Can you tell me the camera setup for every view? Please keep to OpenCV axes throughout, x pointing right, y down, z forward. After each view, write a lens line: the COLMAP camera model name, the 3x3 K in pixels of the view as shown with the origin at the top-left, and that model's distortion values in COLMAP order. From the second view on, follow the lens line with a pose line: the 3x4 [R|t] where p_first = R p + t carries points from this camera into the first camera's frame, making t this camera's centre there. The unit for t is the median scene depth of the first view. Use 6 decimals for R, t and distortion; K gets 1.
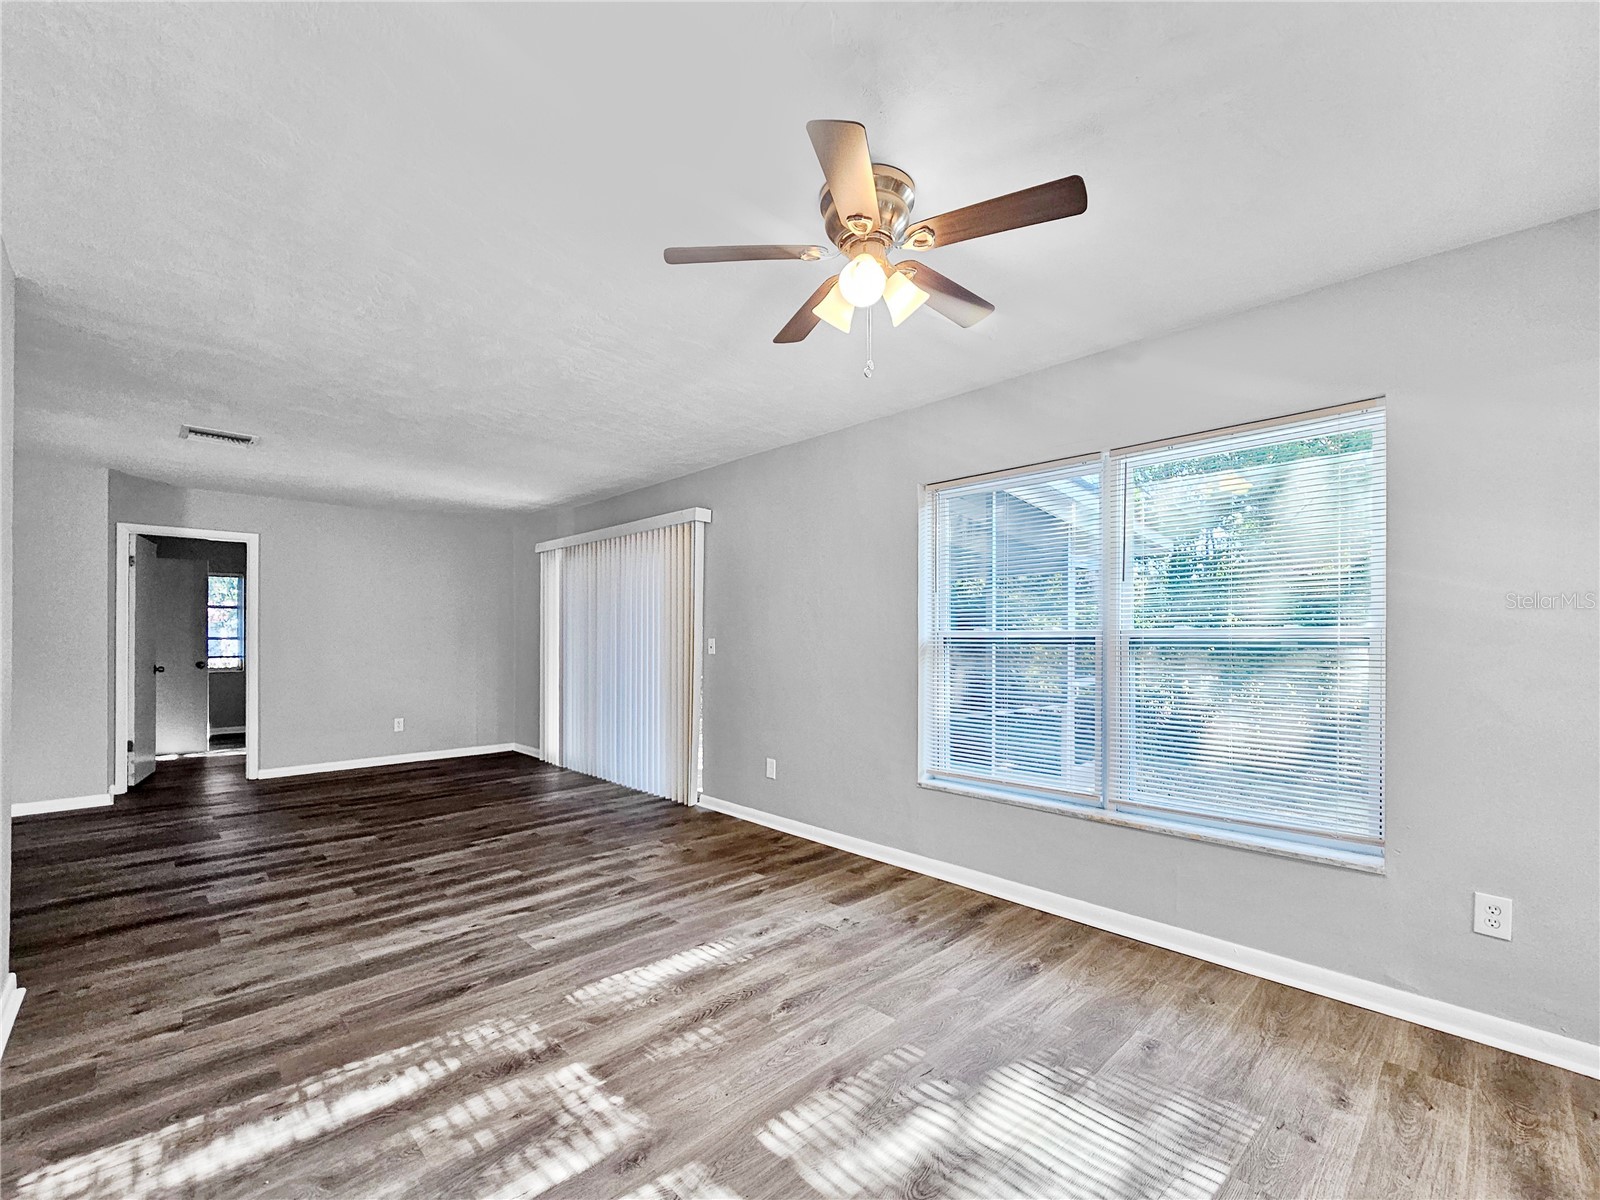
lens RADIAL K [[688.1, 0, 798.3], [0, 688.1, 643.8], [0, 0, 1]] dist [0.002070, 0.000649]
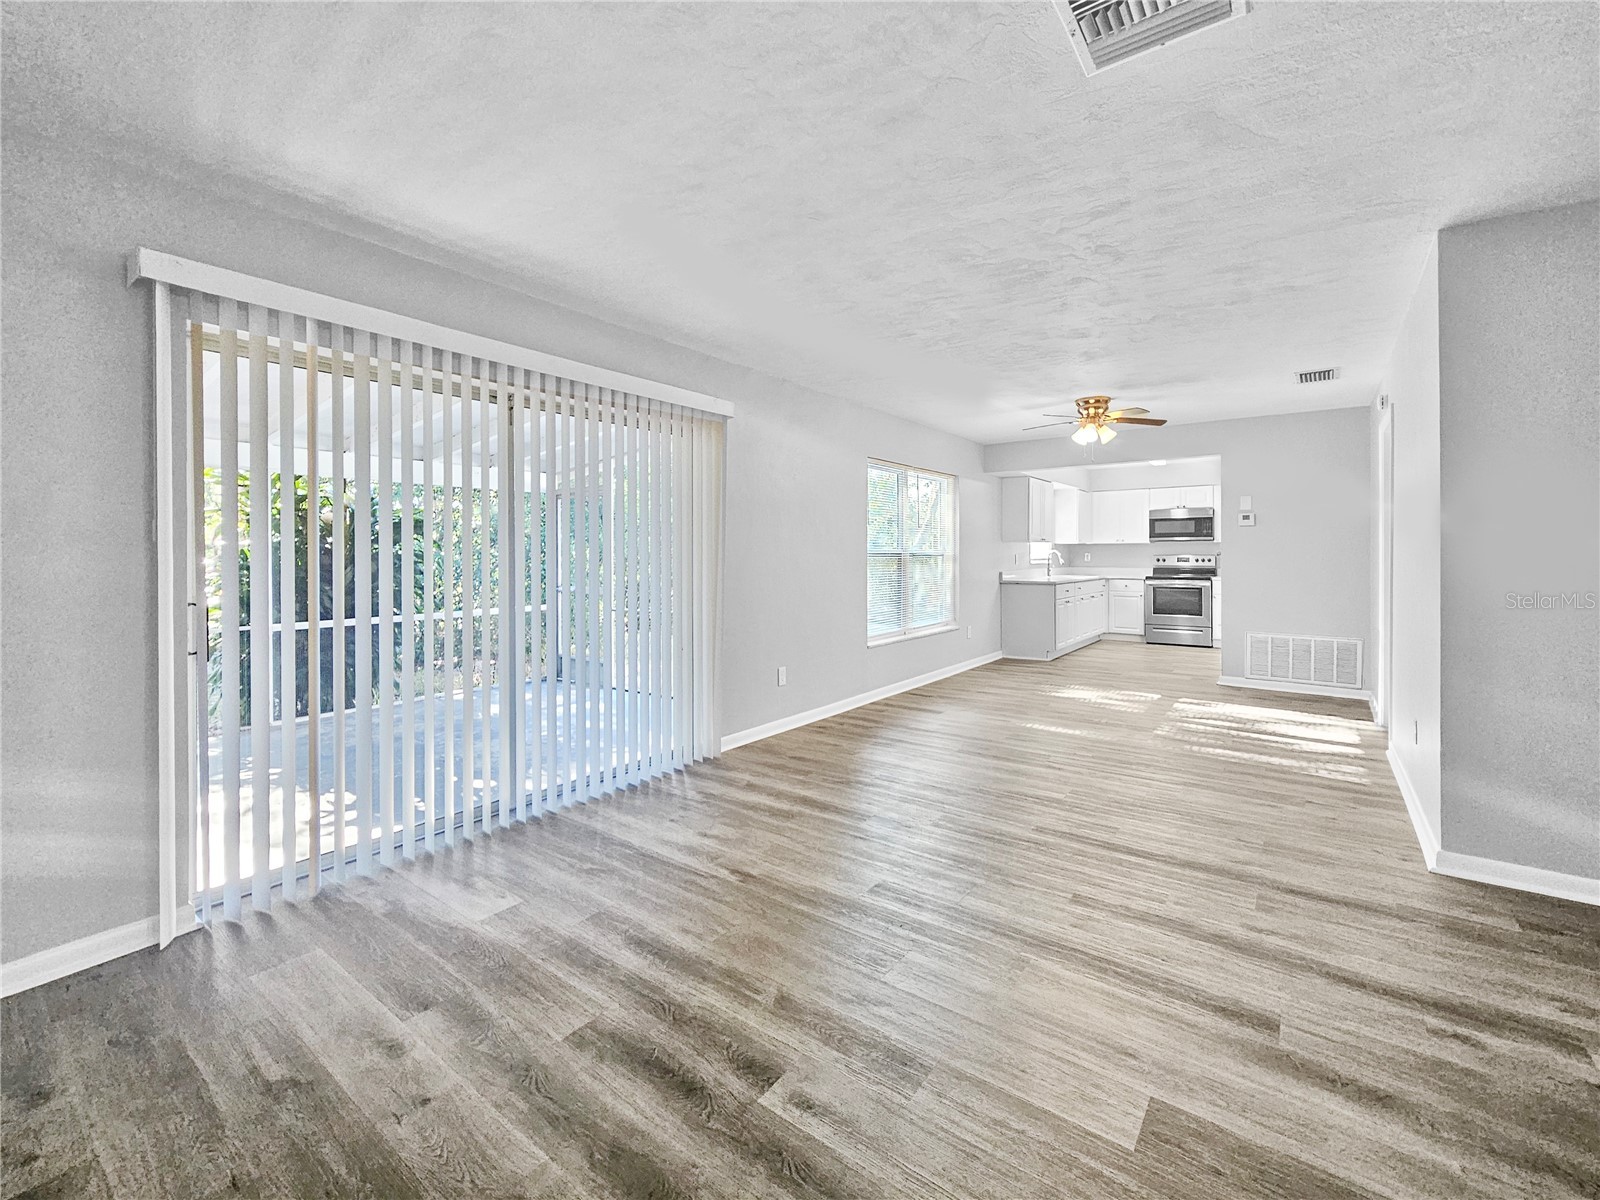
lens RADIAL K [[688.1, 0, 799.4], [0, 688.1, 554.7], [0, 0, 1]] dist [0.002070, 0.000649]
pose [[-0.169640, -0.002150, 0.985504, -1.185037], [0.002958, 0.999992, 0.002691, -0.005692], [-0.985502, 0.003371, -0.169632, 1.269254]]
